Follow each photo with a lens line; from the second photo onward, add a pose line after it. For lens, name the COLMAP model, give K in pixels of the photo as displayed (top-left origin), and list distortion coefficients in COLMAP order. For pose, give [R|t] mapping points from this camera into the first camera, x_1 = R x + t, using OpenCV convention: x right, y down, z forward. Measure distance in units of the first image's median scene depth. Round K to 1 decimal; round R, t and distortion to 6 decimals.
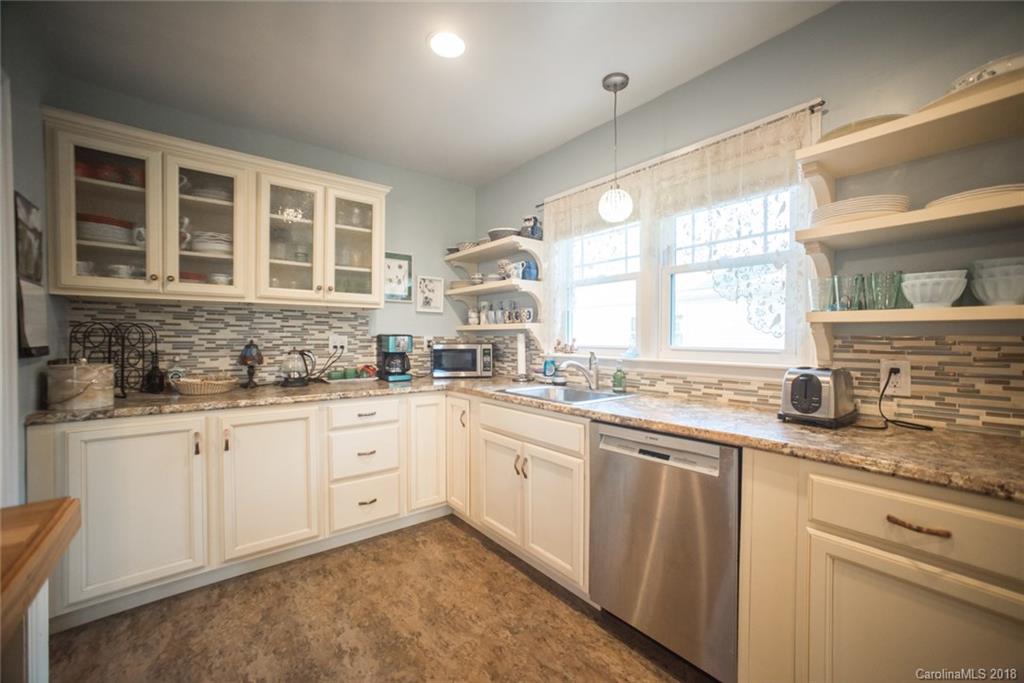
lens RADIAL K [[413.1, 0, 512.7], [0, 413.1, 343.9], [0, 0, 1]] dist [-0.063420, 0.029763]
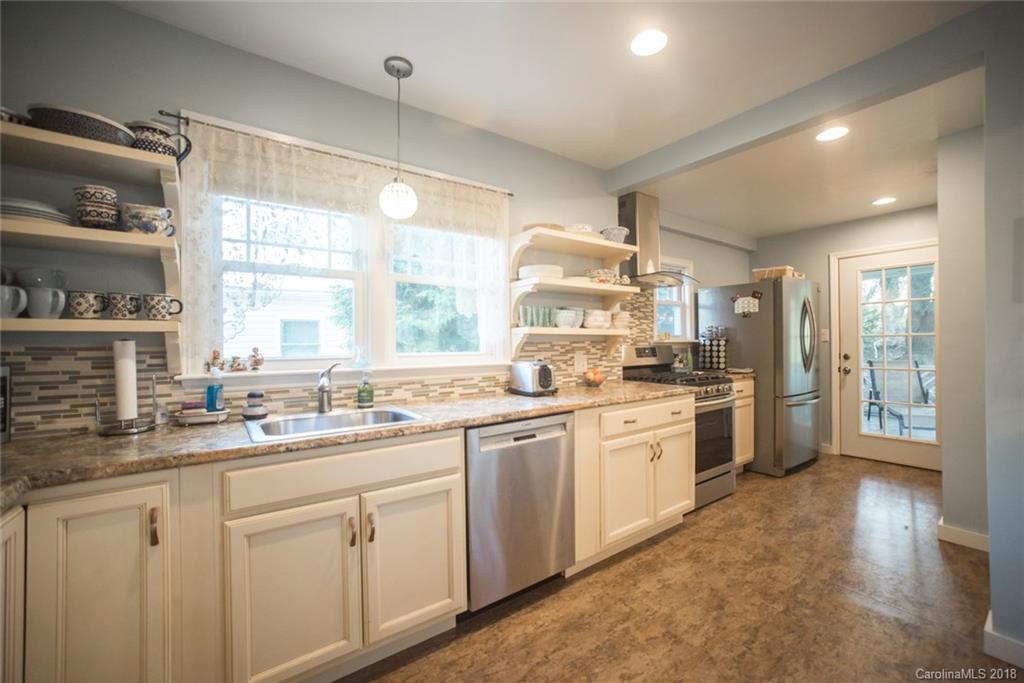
lens RADIAL K [[426.1, 0, 530.5], [0, 426.1, 343.1], [0, 0, 1]] dist [-0.058570, 0.025281]
pose [[0.017304, -0.002144, 0.999848, -0.637432], [0.027100, 0.999631, 0.001675, -0.012048], [-0.999483, 0.027067, 0.017356, 0.644467]]
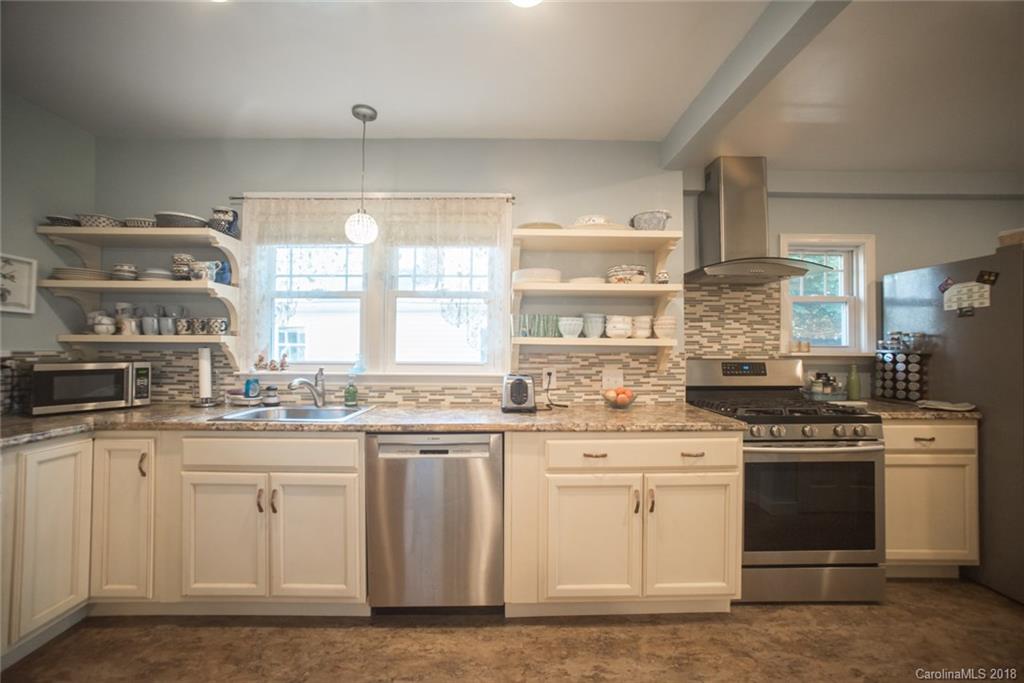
lens RADIAL K [[423.3, 0, 508.9], [0, 423.3, 345.1], [0, 0, 1]] dist [-0.058876, 0.026068]
pose [[0.605767, 0.010276, 0.795575, -0.346932], [0.008758, 0.999770, -0.019583, -0.012655], [-0.795594, 0.018831, 0.605538, 0.044866]]
